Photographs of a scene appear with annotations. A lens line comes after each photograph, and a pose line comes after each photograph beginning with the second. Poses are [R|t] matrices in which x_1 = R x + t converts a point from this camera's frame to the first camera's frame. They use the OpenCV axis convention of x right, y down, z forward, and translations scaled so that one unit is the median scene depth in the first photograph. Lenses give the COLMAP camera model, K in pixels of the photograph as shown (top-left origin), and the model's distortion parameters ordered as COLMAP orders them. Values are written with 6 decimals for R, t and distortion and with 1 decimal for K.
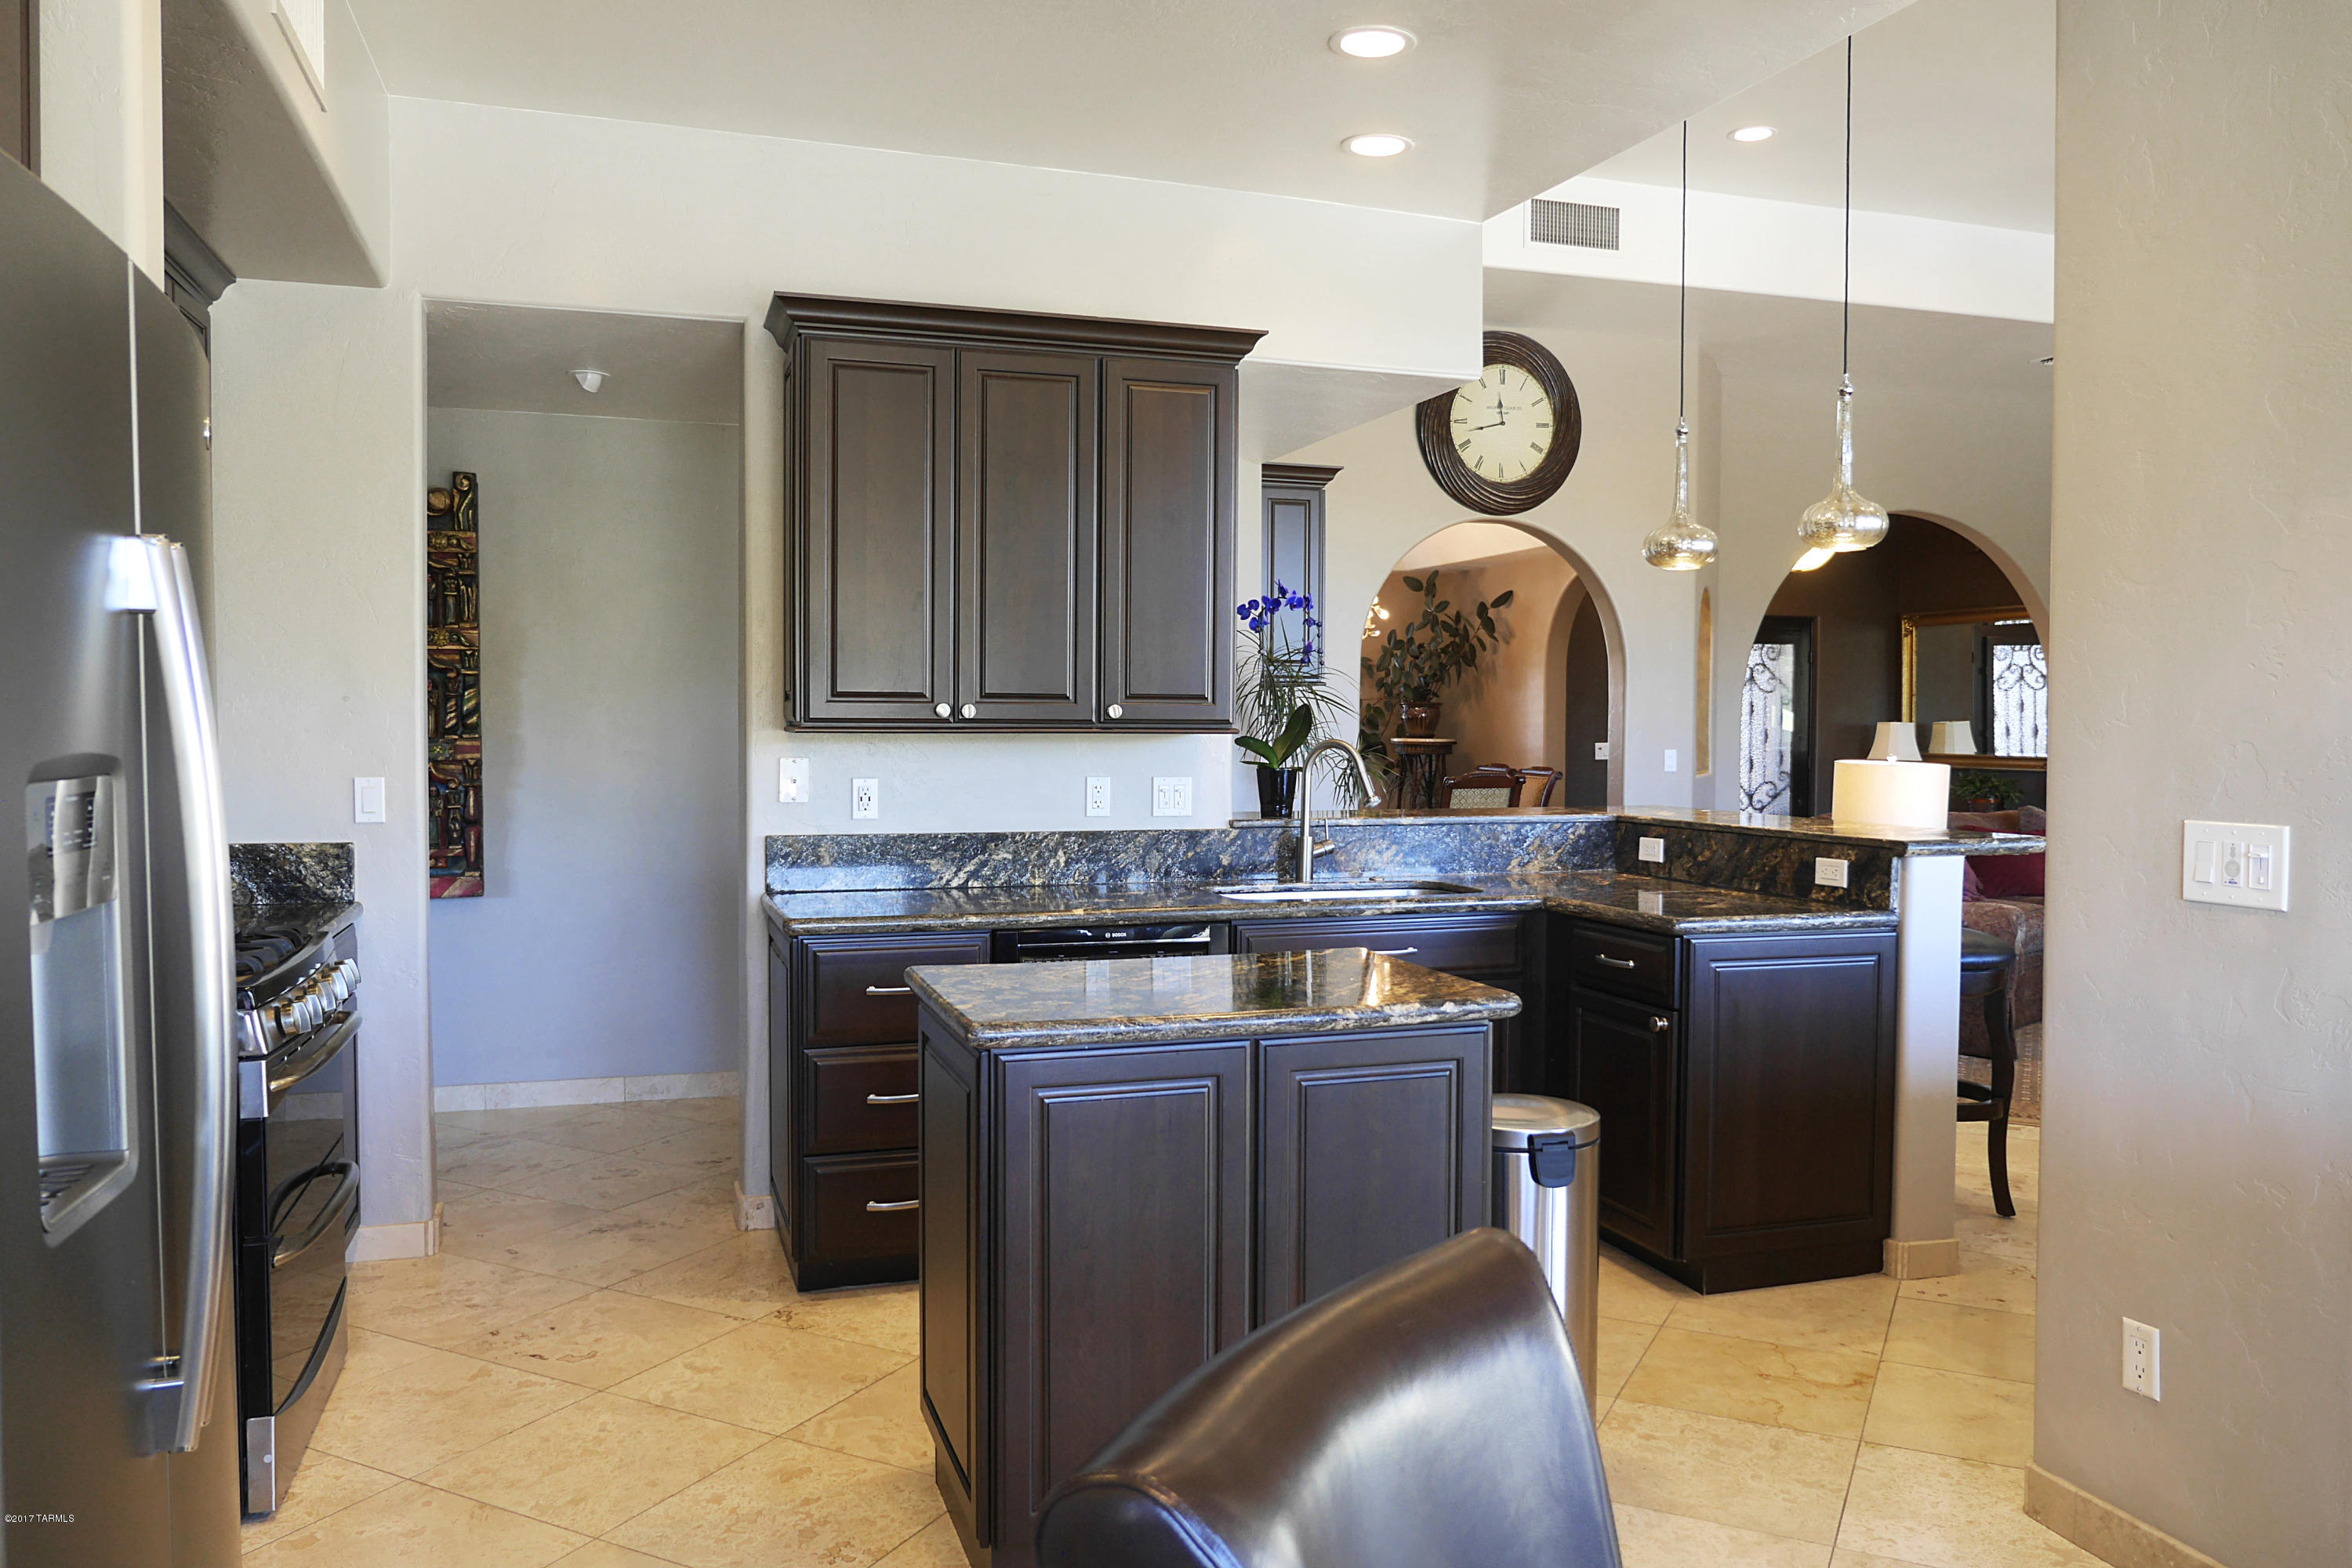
lens RADIAL K [[1707.6, 0, 1175.9], [0, 1707.6, 779.6], [0, 0, 1]] dist [-0.015704, 0.000225]
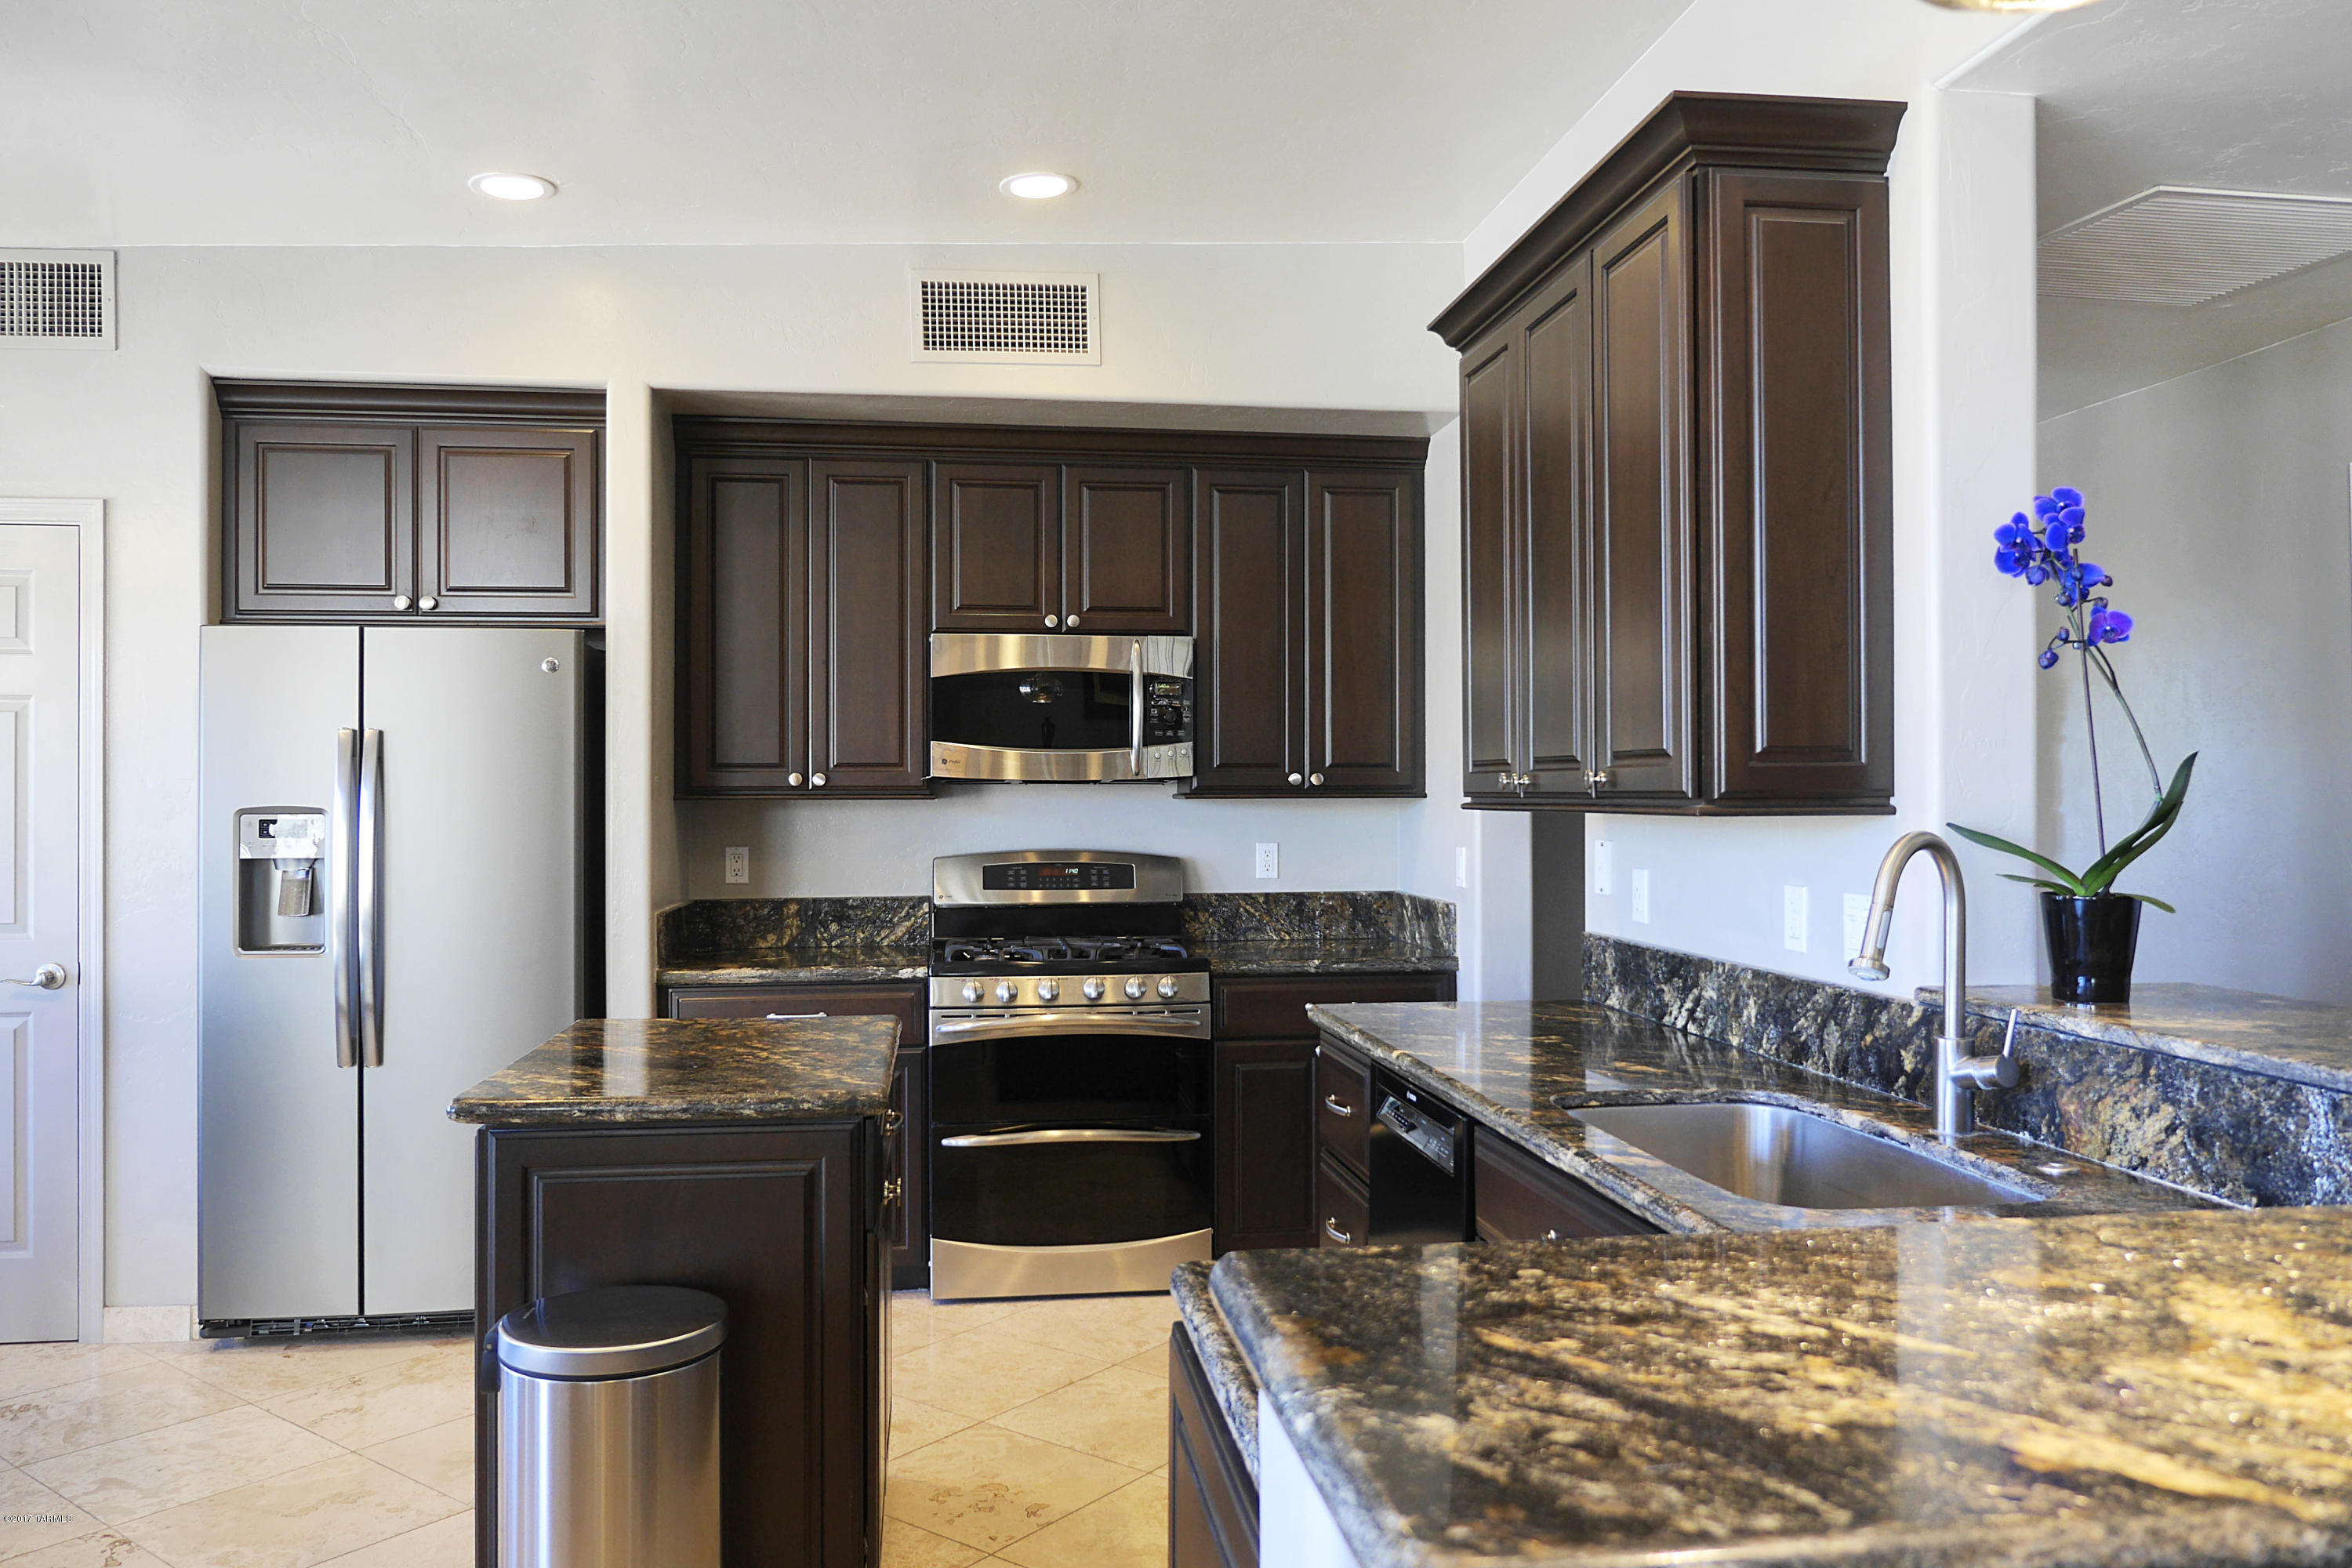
lens RADIAL K [[1707.6, 0, 1170.6], [0, 1707.6, 782.0], [0, 0, 1]] dist [-0.015704, 0.000225]
pose [[-0.172969, -0.012659, -0.984846, 0.586096], [-0.040452, 0.999165, -0.005738, -0.025899], [0.984096, 0.038846, -0.173336, 0.881031]]
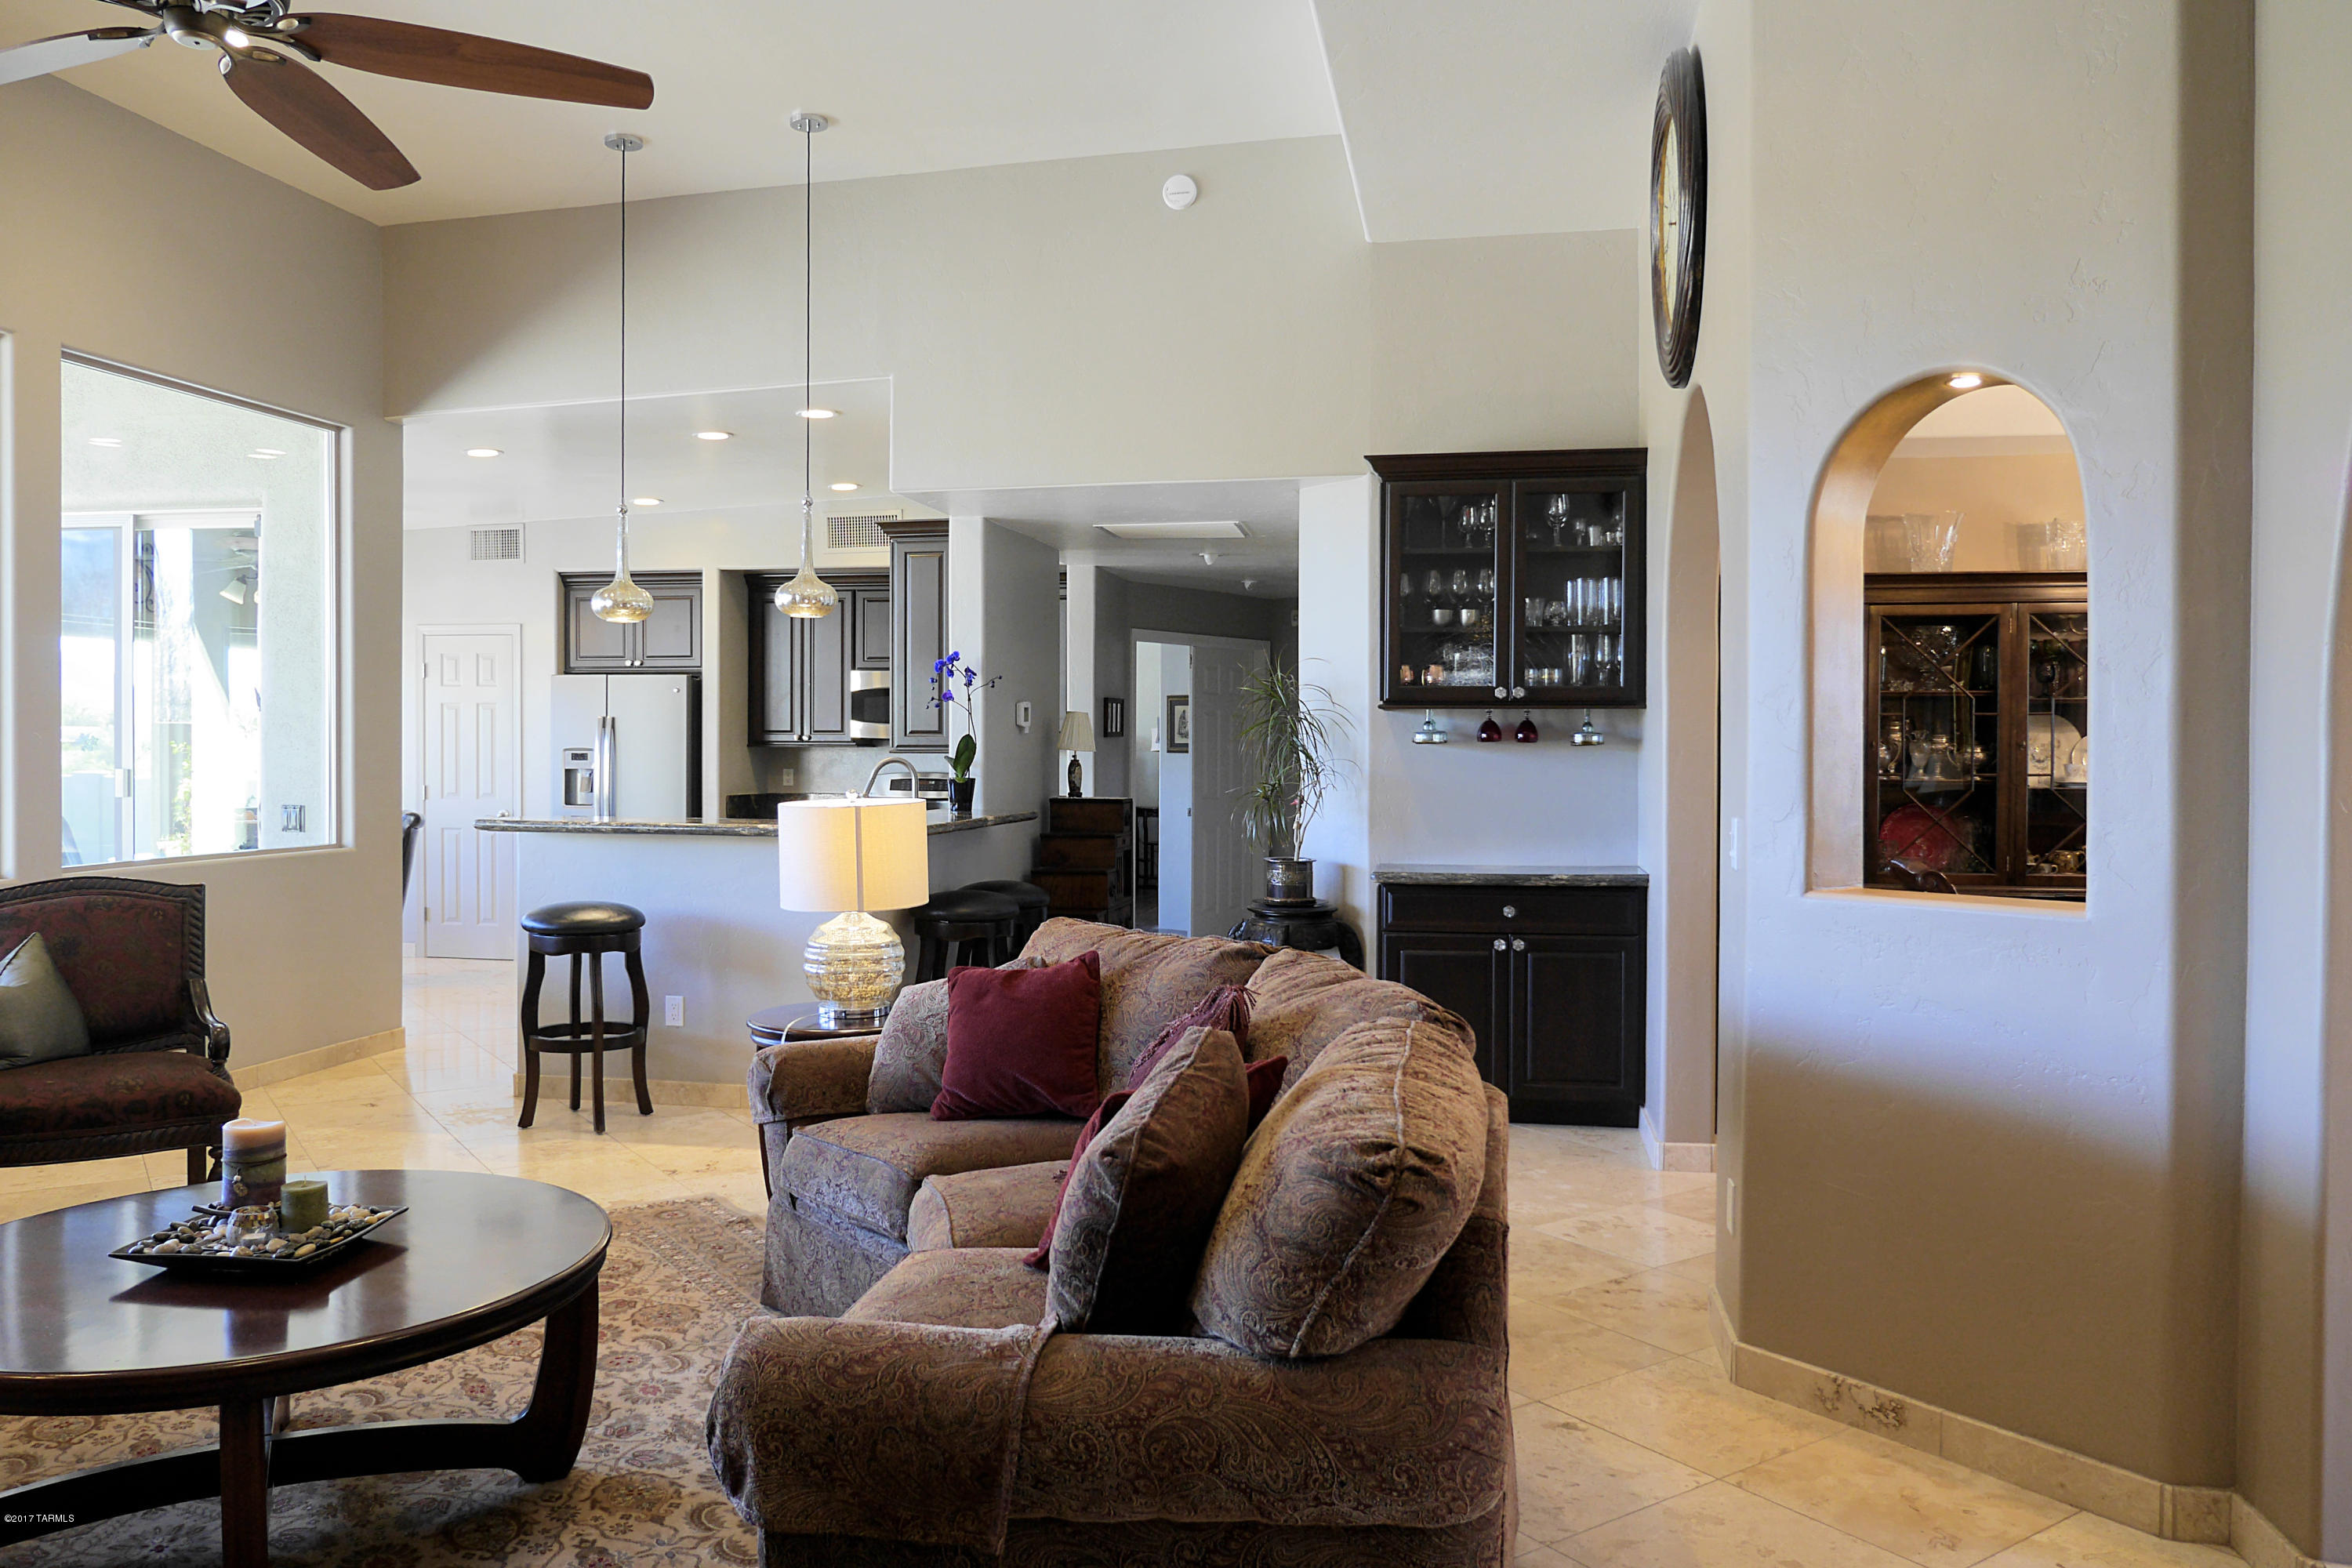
lens RADIAL K [[1707.6, 0, 1166.8], [0, 1707.6, 778.3], [0, 0, 1]] dist [-0.015704, 0.000225]
pose [[-0.489779, 0.005550, -0.871829, 1.094082], [-0.044561, 0.998513, 0.031391, -0.051080], [0.870707, 0.054224, -0.488803, 1.641791]]
